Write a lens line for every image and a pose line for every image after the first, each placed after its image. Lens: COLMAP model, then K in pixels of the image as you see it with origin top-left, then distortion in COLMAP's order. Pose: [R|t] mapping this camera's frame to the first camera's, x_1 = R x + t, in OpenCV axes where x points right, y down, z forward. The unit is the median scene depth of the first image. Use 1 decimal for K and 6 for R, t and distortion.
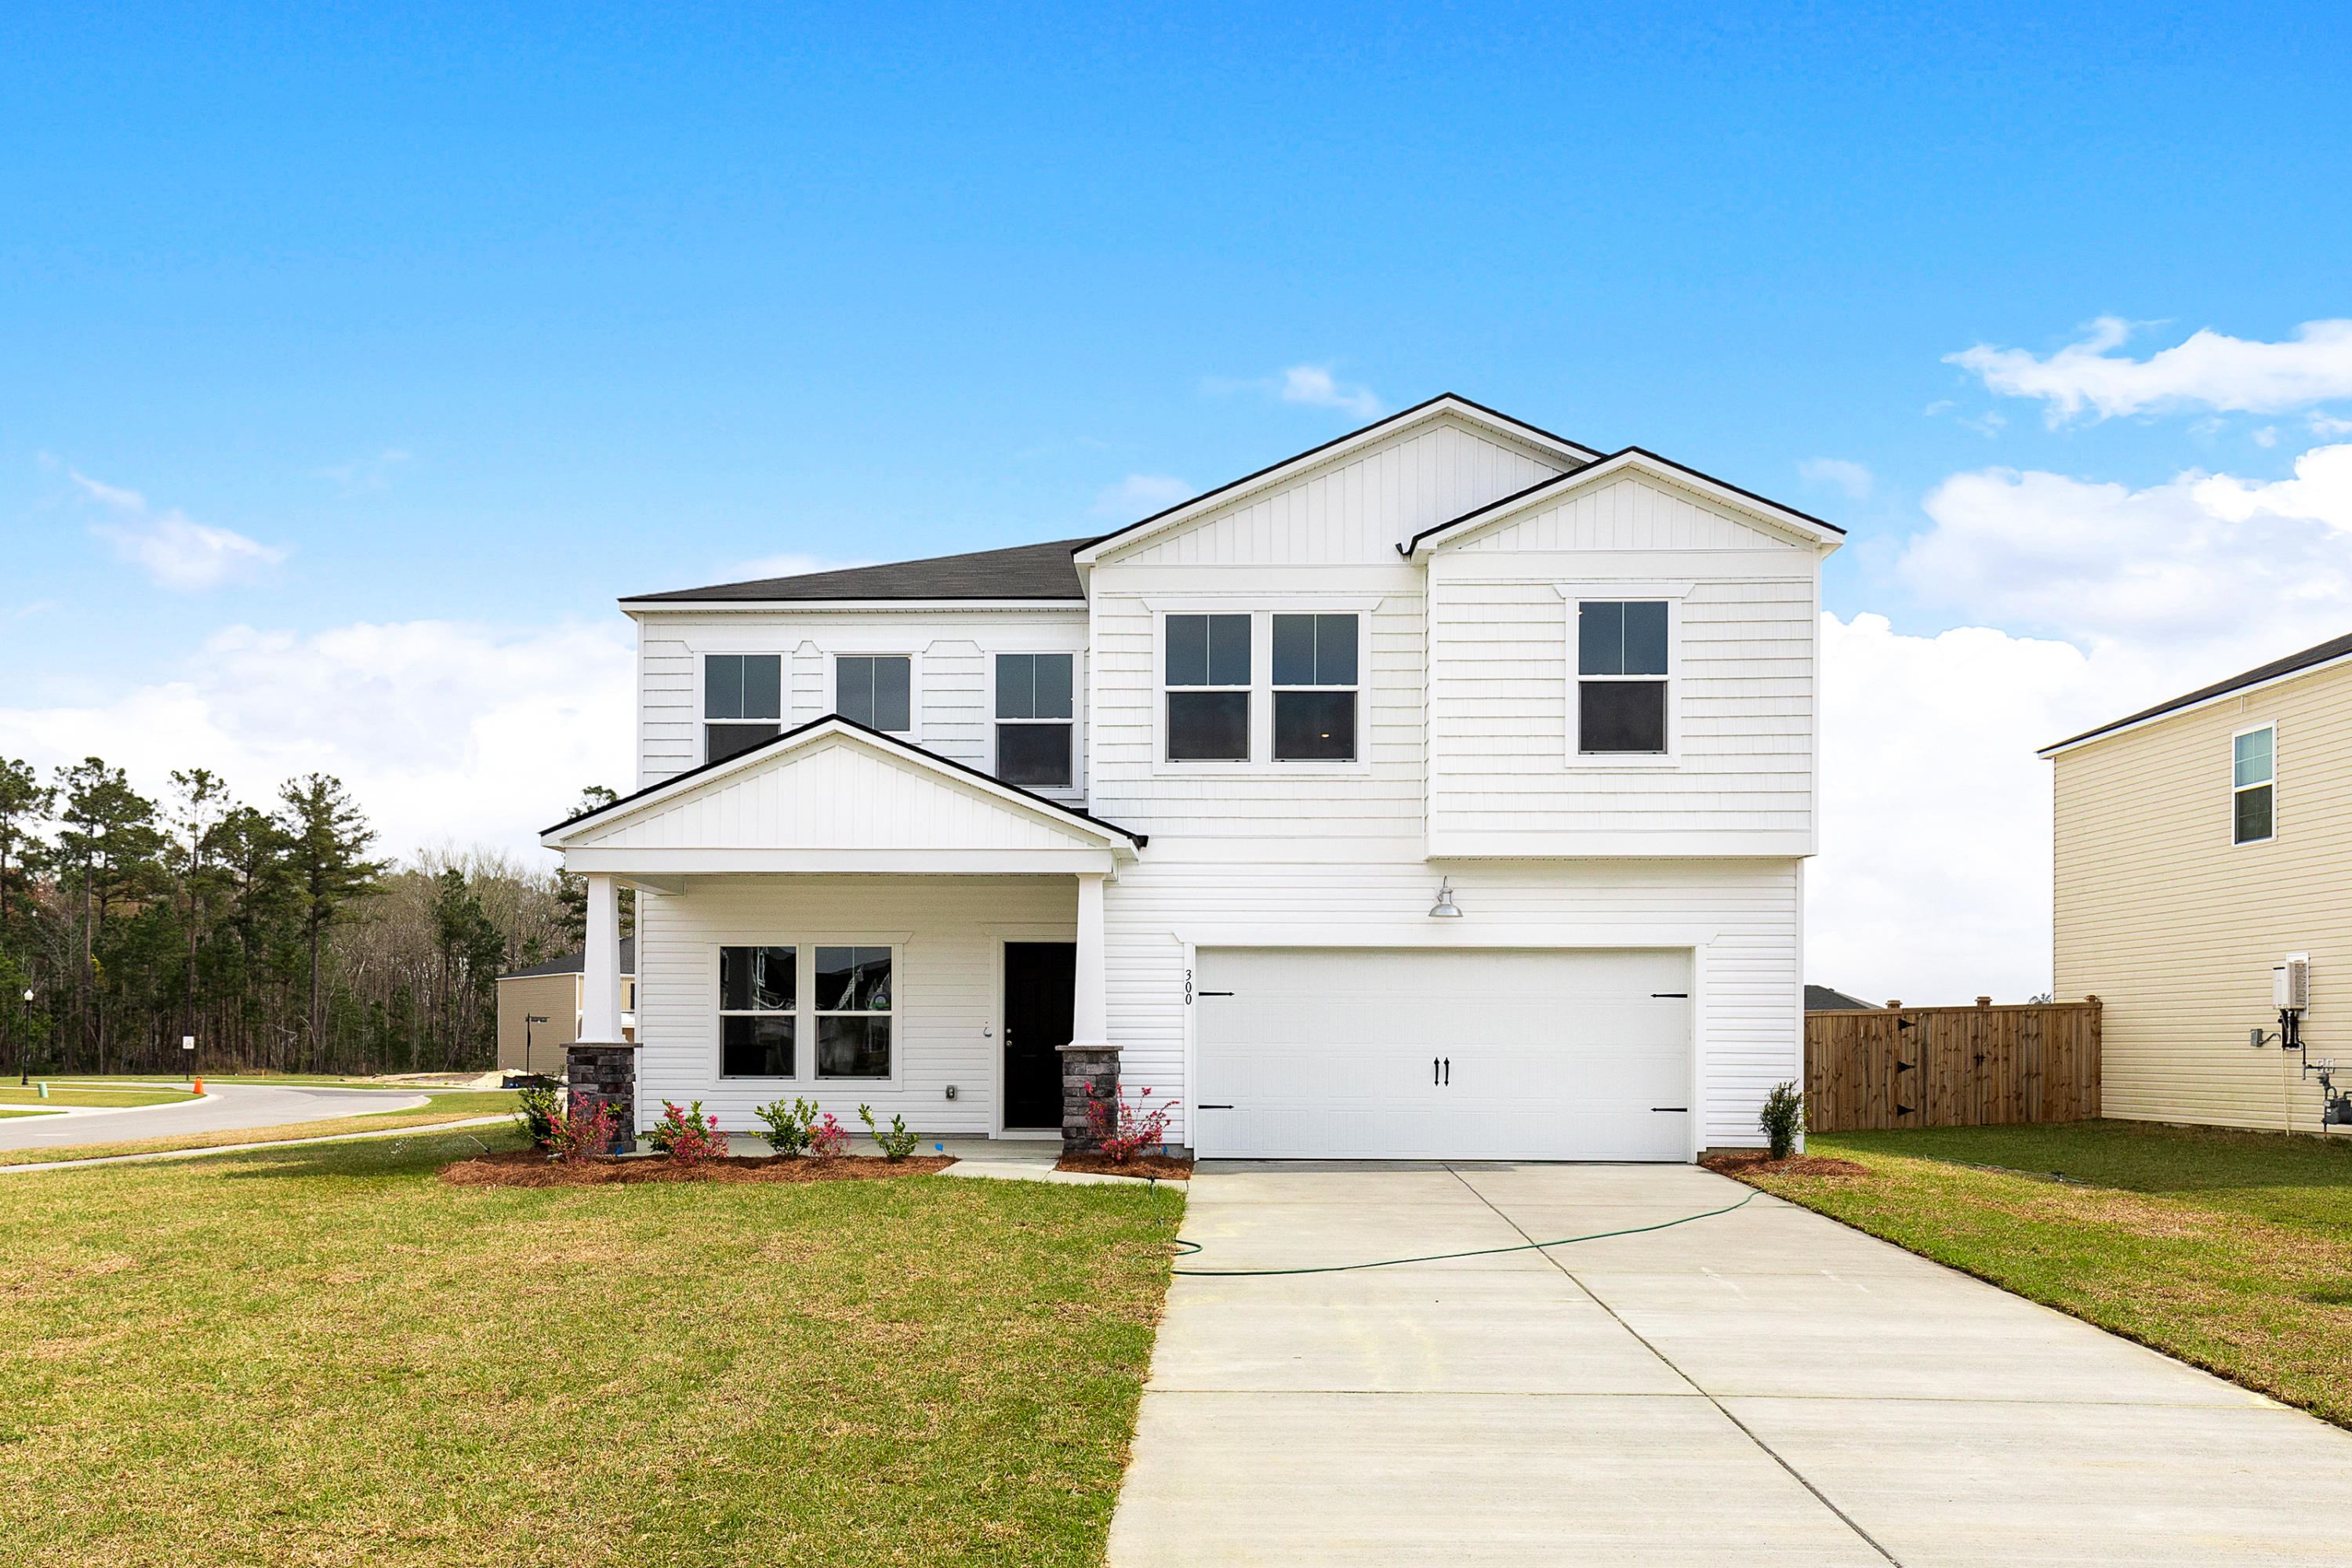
lens RADIAL K [[1808.4, 0, 1171.2], [0, 1808.4, 1046.7], [0, 0, 1]] dist [-0.000276, -0.000760]
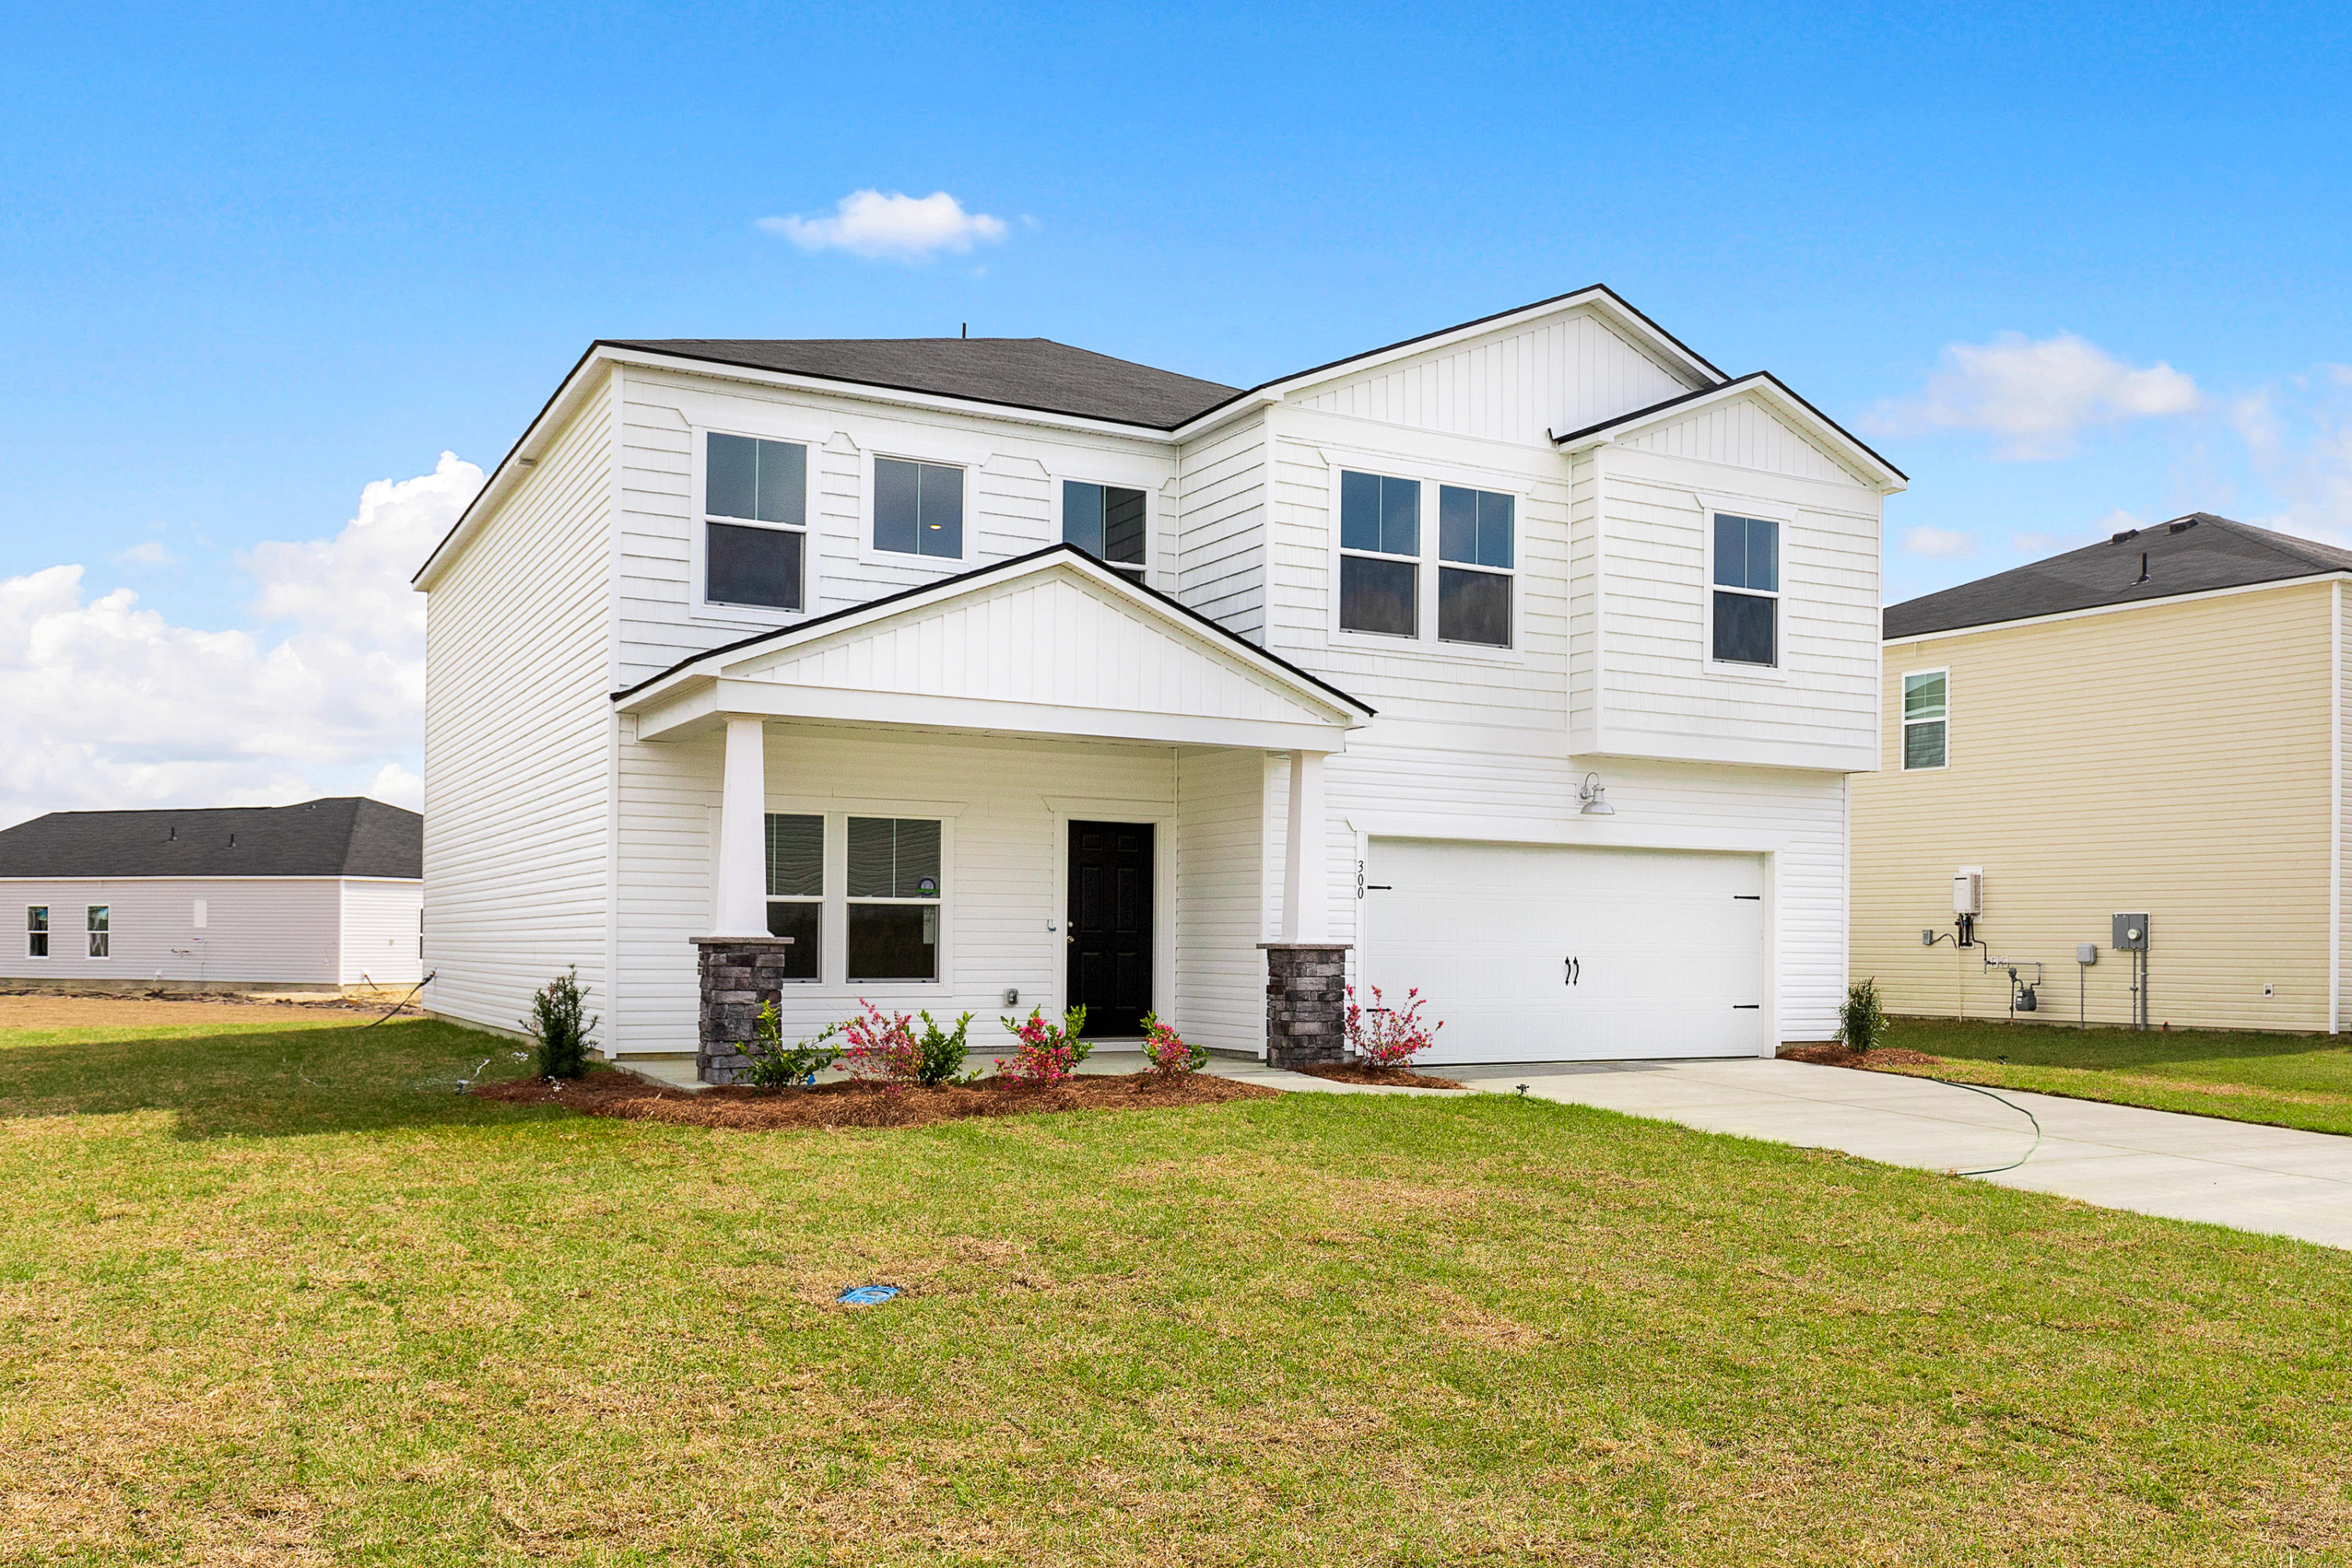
lens RADIAL K [[2026.4, 0, 1399.9], [0, 2026.4, 938.9], [0, 0, 1]] dist [-0.001172, -0.001706]
pose [[0.835795, 0.004730, 0.549022, -0.537280], [-0.005747, 0.999983, 0.000134, -0.003183], [-0.549012, -0.003267, 0.835808, 0.131549]]
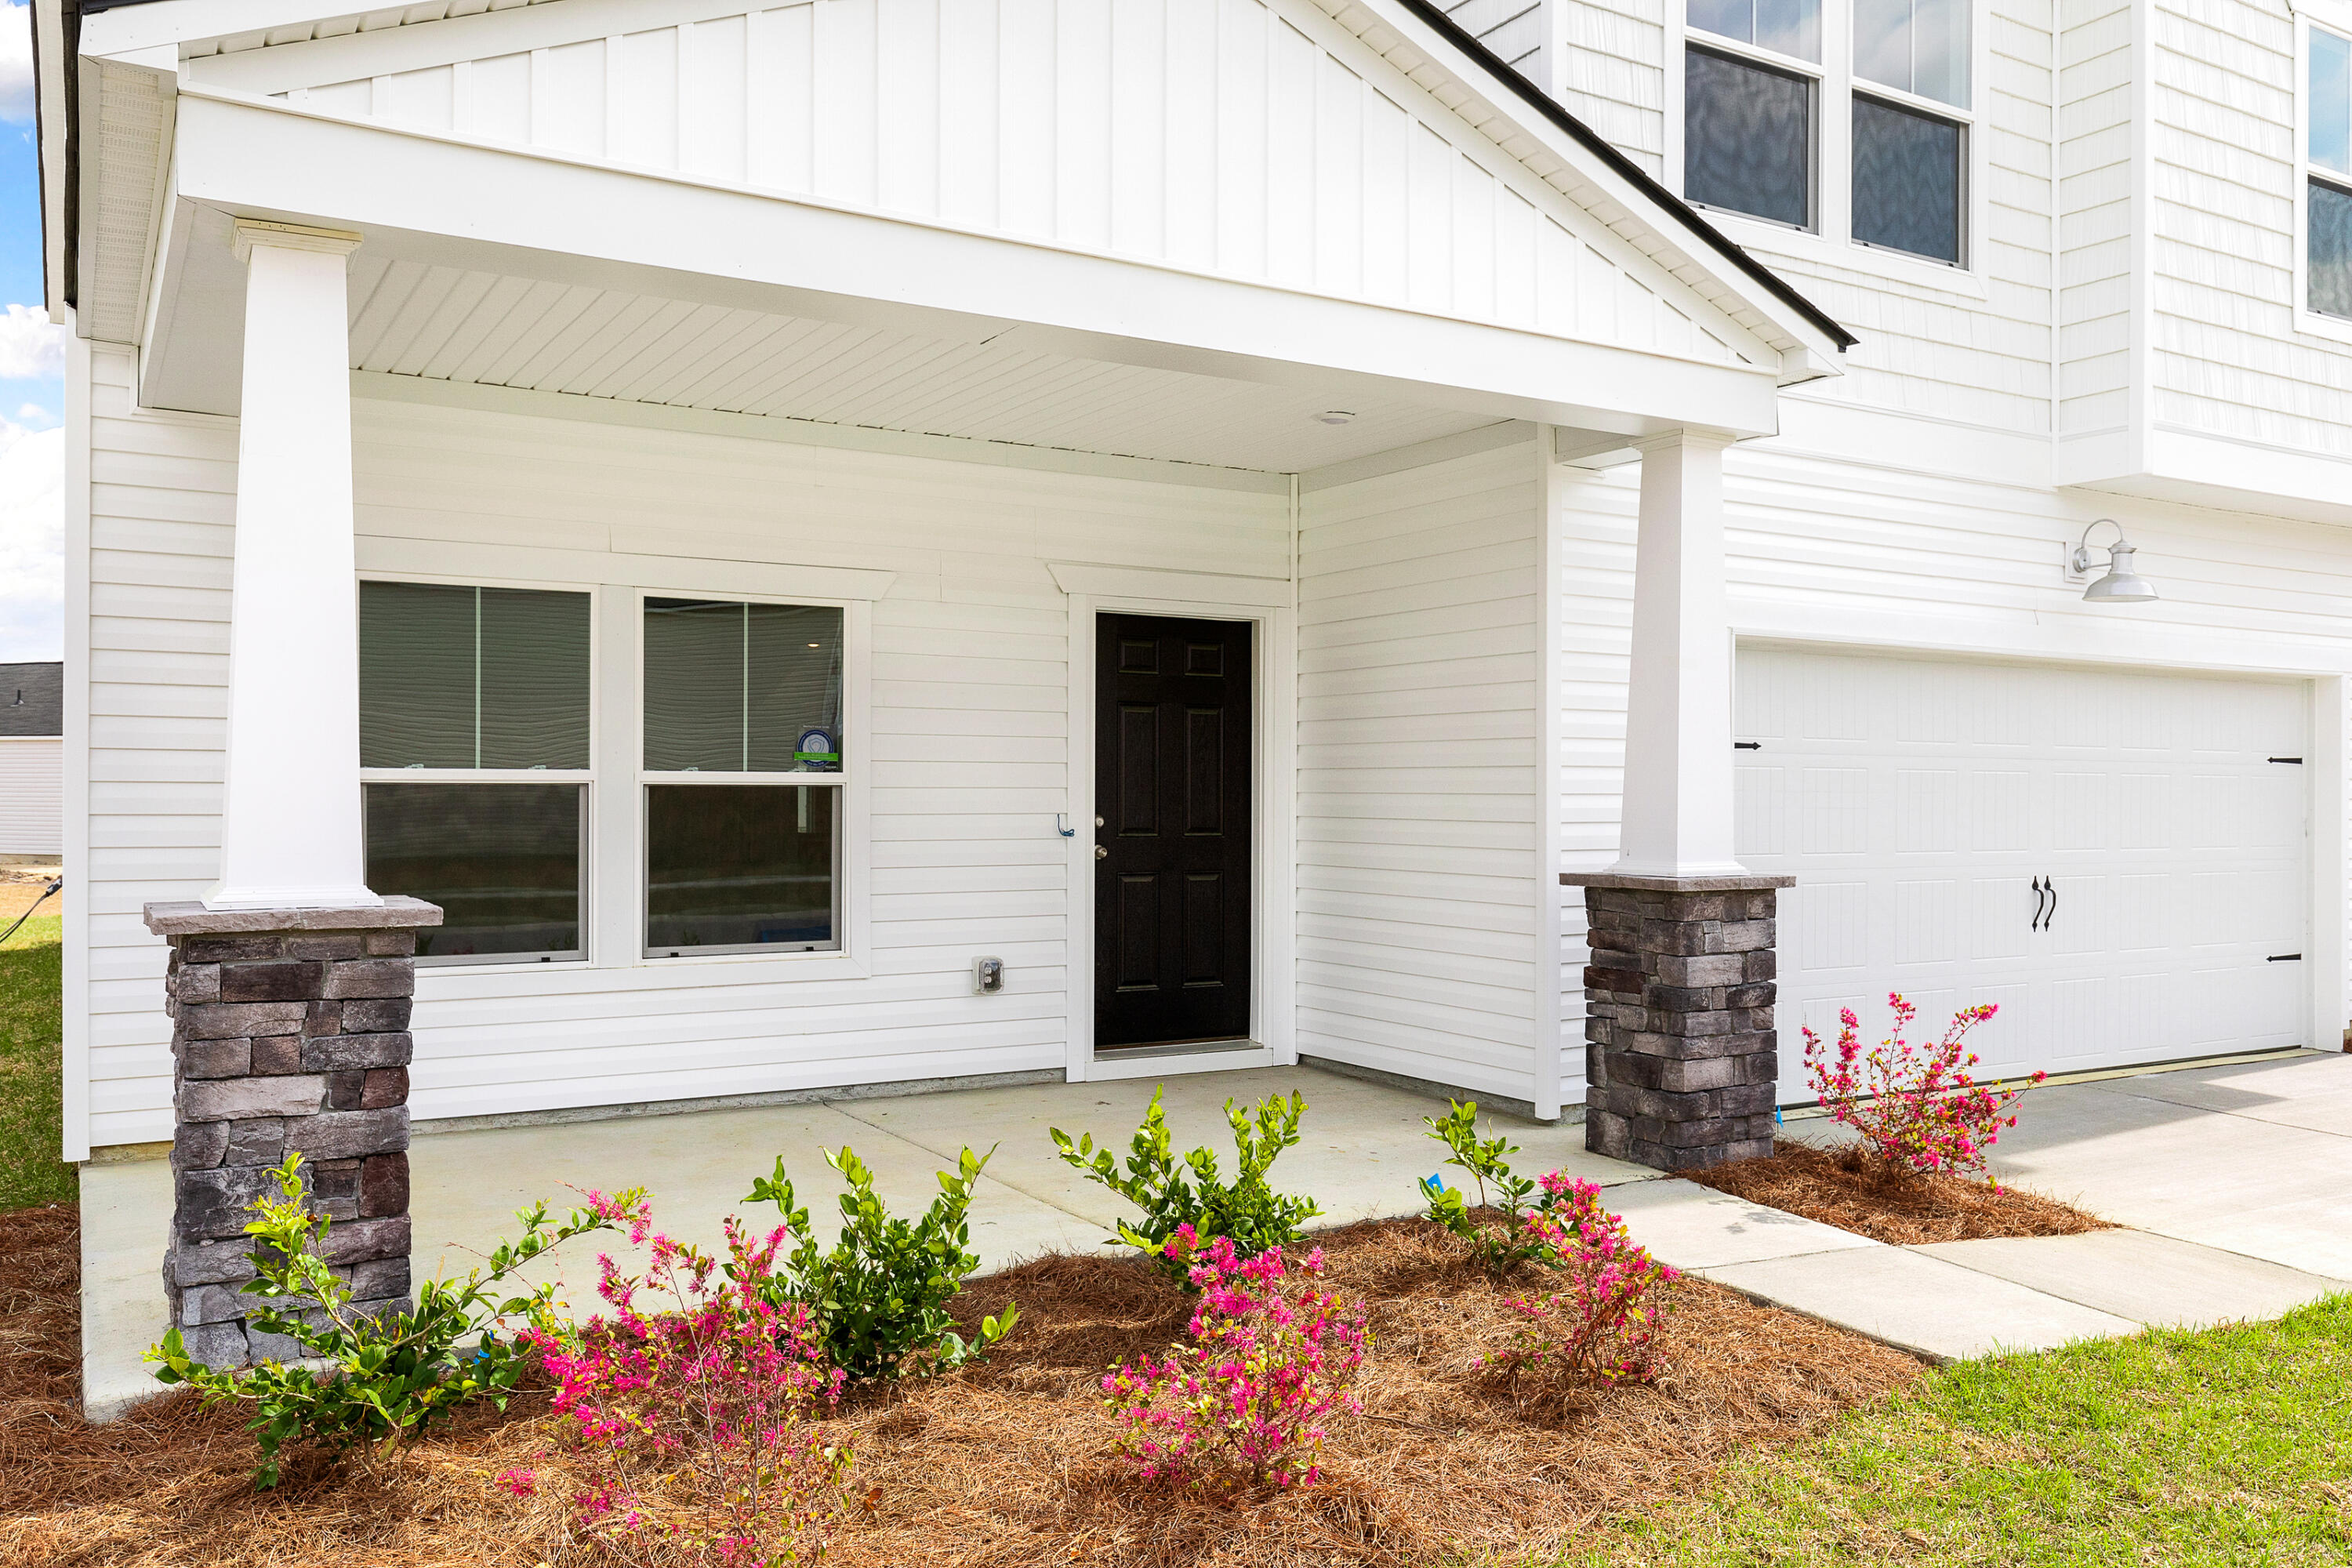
lens RADIAL K [[1837.2, 0, 1176.0], [0, 1837.2, 784.0], [0, 0, 1]] dist [0.003802, -0.001198]
pose [[0.844643, 0.003113, 0.535321, -0.339359], [-0.001879, 0.999994, -0.002850, -0.018147], [-0.535327, 0.001402, 0.844644, 0.696277]]
